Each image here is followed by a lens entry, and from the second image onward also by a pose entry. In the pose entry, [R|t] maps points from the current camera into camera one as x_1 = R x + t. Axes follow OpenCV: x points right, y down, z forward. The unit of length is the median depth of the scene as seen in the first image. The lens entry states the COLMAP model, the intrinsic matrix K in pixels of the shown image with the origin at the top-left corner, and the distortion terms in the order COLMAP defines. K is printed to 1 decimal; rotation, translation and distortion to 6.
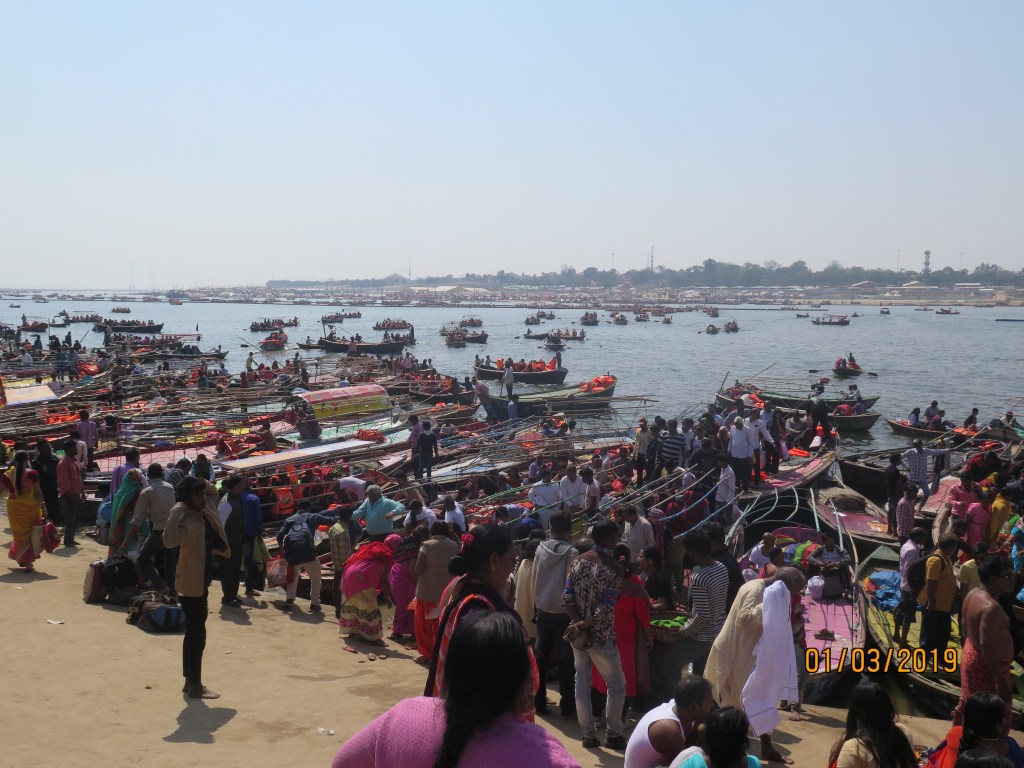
lens RADIAL K [[822.5, 0, 512.0], [0, 822.5, 384.0], [0, 0, 1]] dist [-0.036056, 0.007746]
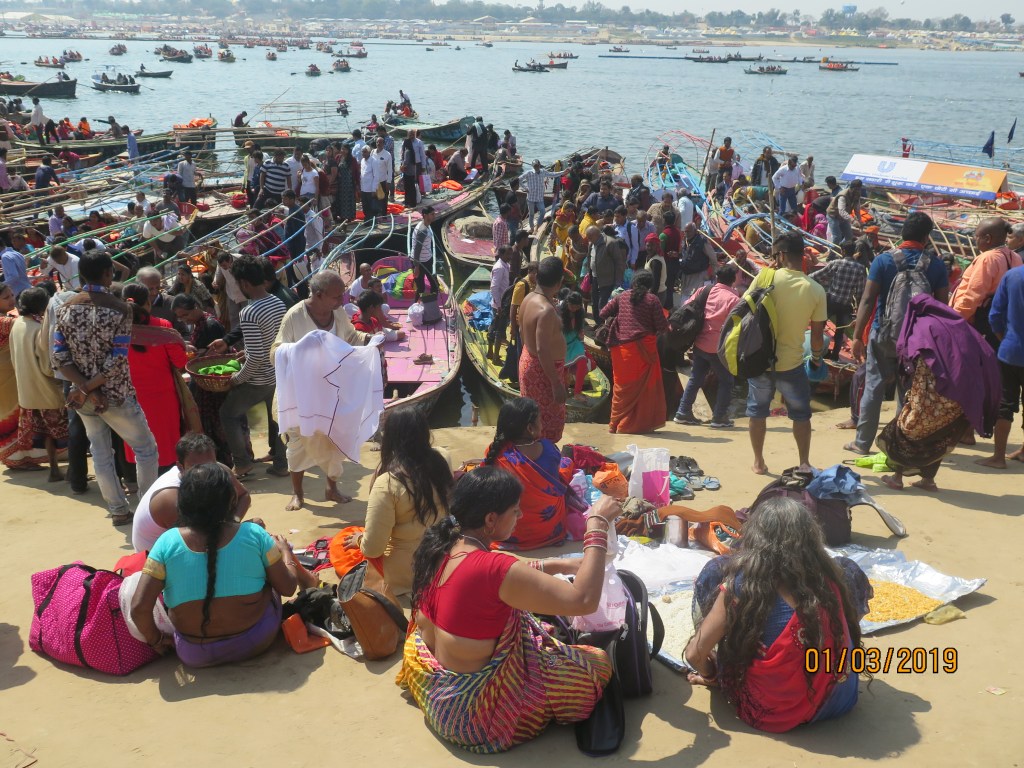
lens RADIAL K [[757.1, 0, 512.0], [0, 757.1, 384.0], [0, 0, 1]] dist [-0.062830, -0.000362]
pose [[0.917077, -0.136661, 0.374558, 0.125590], [0.015939, 0.951239, 0.308044, 0.049767], [-0.398392, -0.276530, 0.874537, 0.133232]]
